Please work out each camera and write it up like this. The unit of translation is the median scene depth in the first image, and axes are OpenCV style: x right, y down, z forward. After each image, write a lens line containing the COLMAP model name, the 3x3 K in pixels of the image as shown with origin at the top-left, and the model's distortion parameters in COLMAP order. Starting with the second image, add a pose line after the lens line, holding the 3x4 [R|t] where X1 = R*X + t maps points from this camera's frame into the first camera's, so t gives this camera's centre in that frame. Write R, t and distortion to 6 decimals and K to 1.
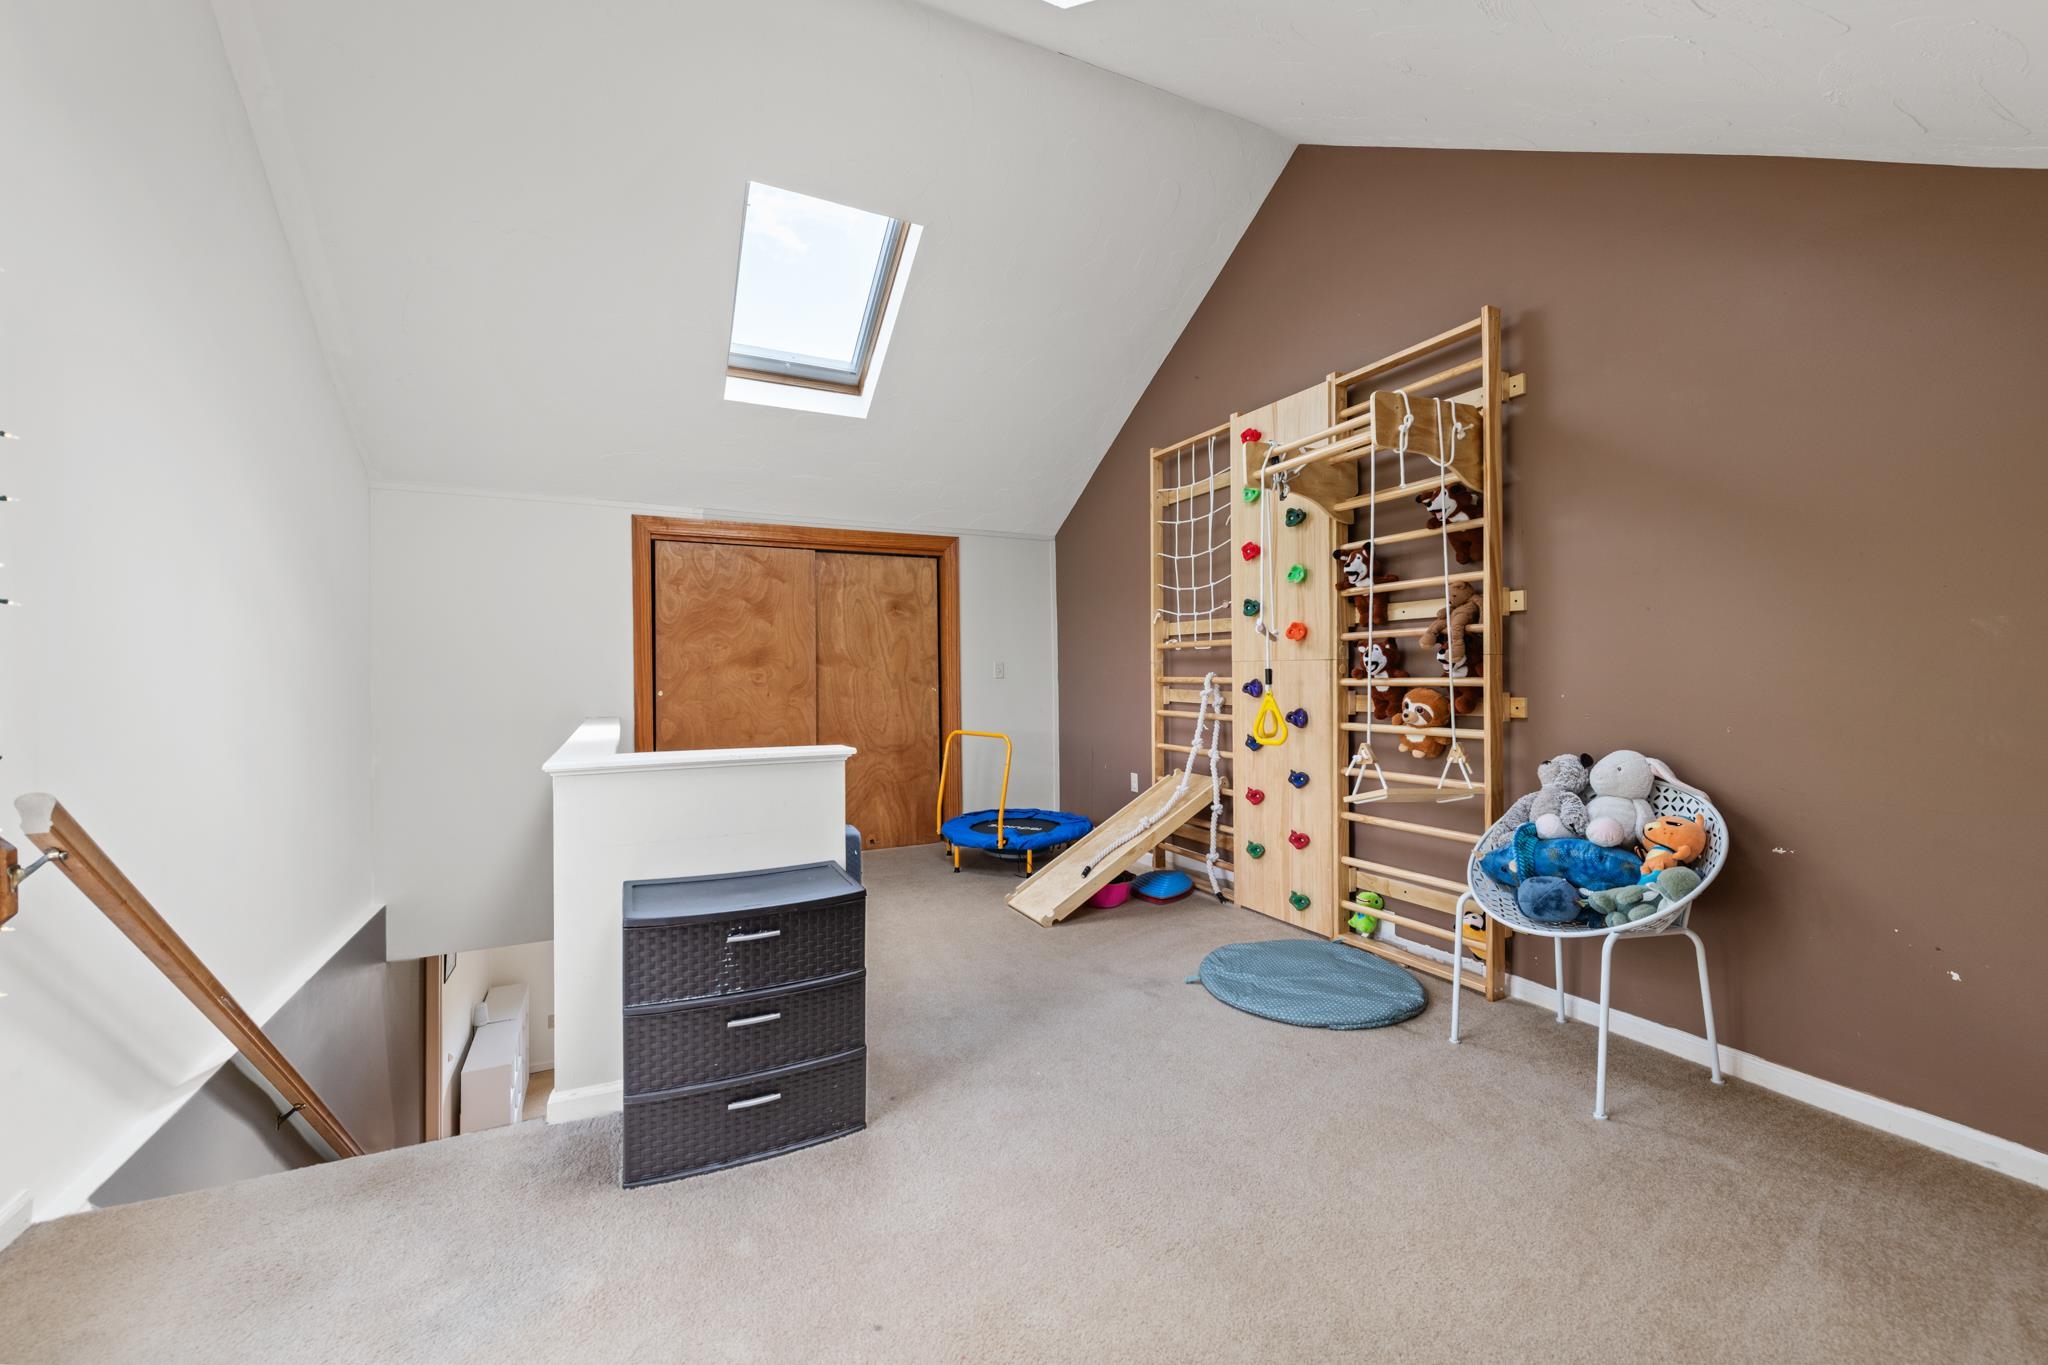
lens RADIAL K [[824.9, 0, 1023.5], [0, 824.9, 672.1], [0, 0, 1]] dist [-0.000322, -0.000086]
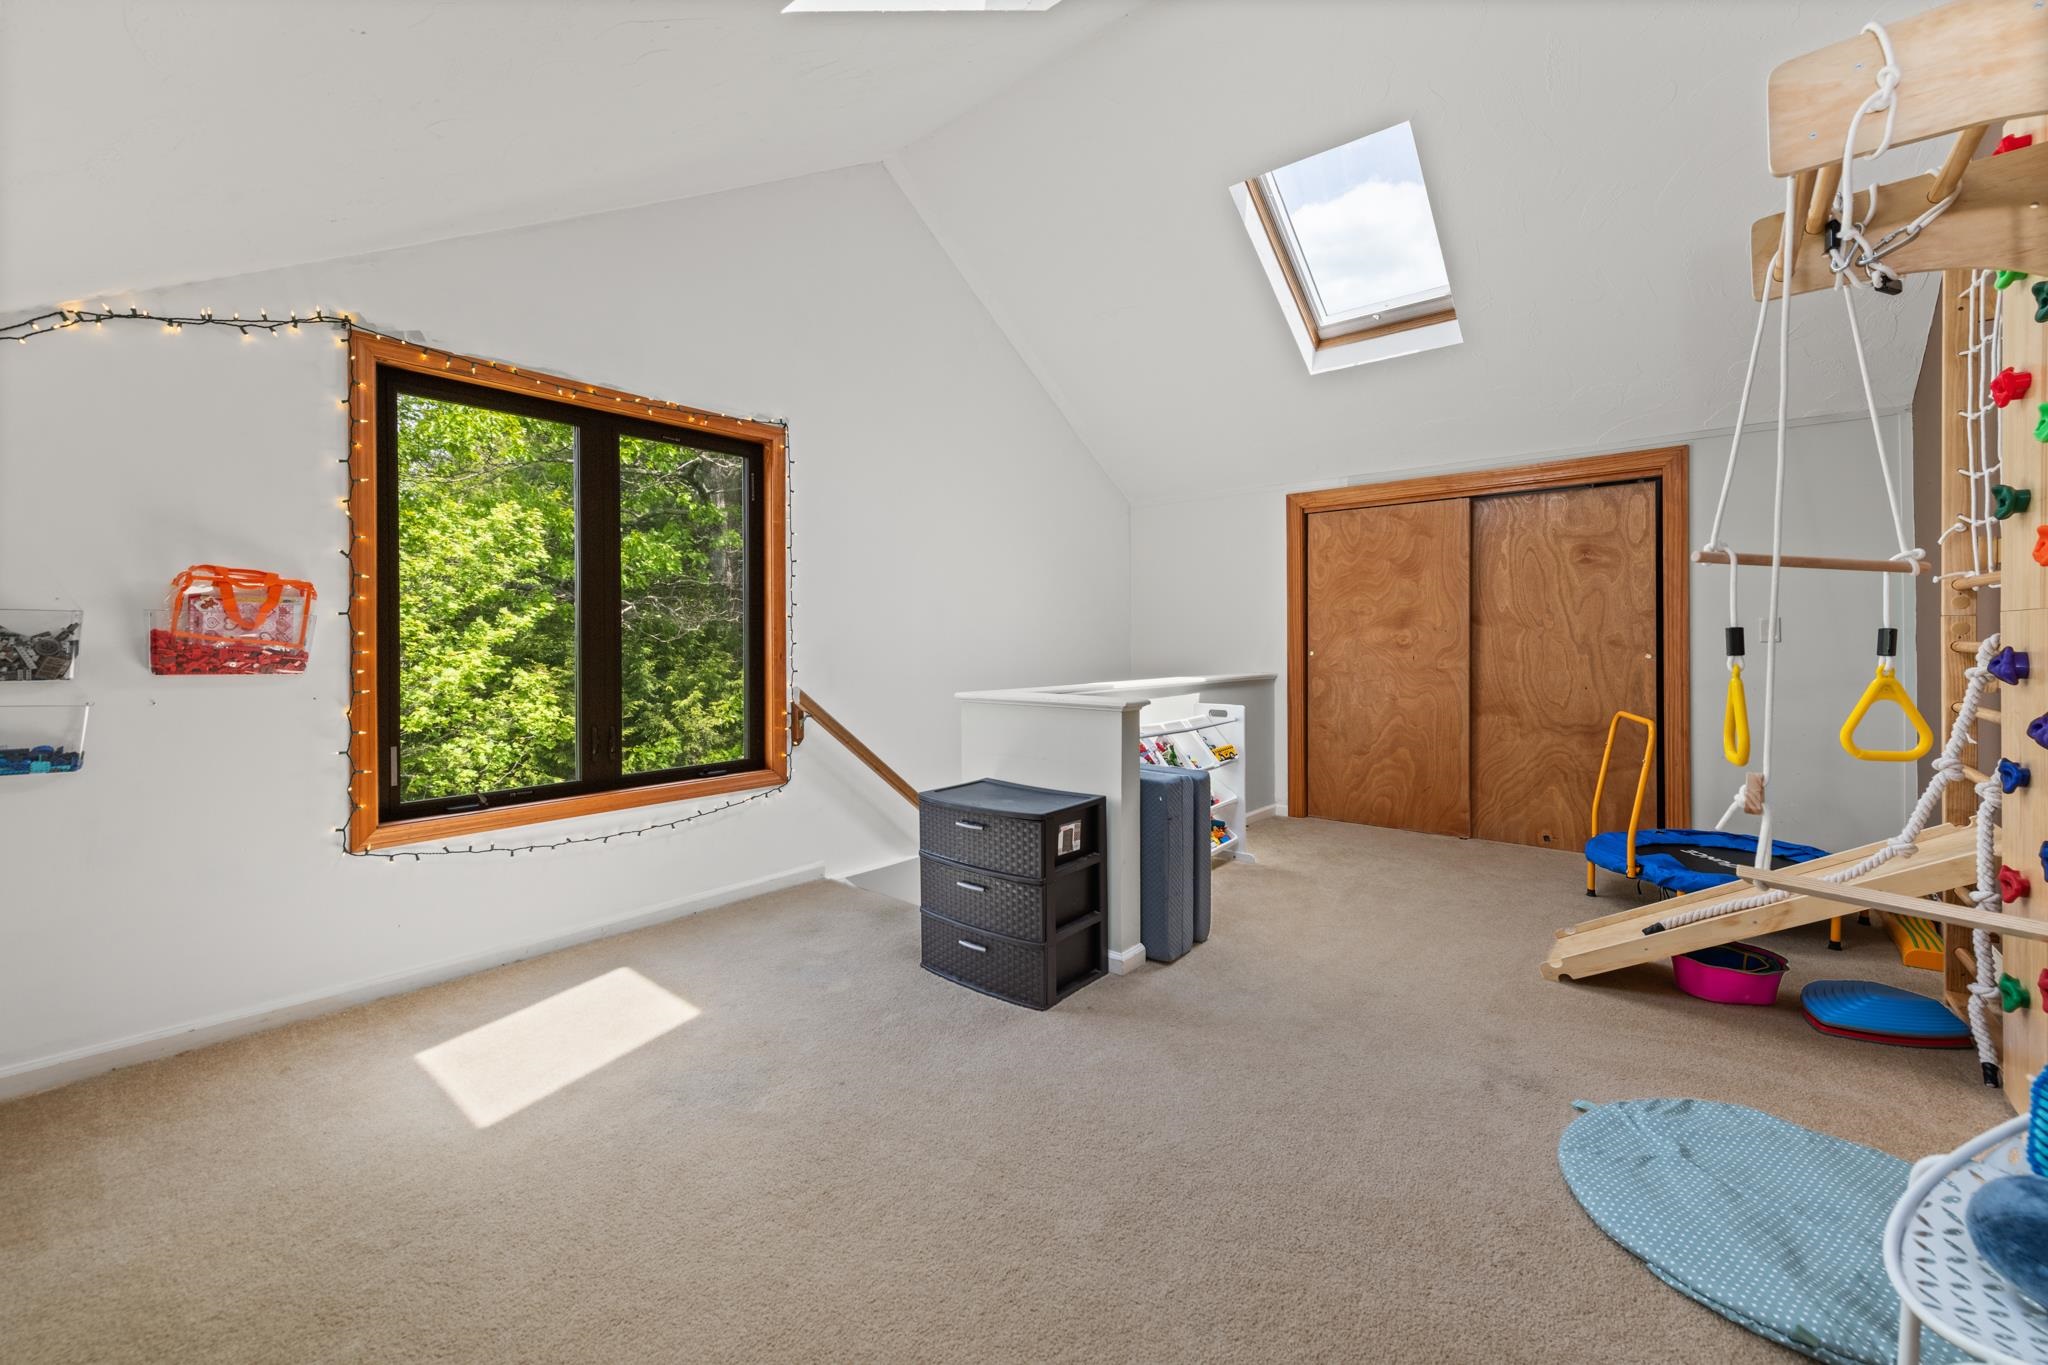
lens RADIAL K [[807.2, 0, 1024.4], [0, 807.2, 638.0], [0, 0, 1]] dist [-0.000512, -0.000107]
pose [[0.412364, 0.005968, -0.911000, 0.367542], [0.002399, 0.999968, 0.007637, -0.003225], [0.911016, -0.005335, 0.412336, 0.203613]]
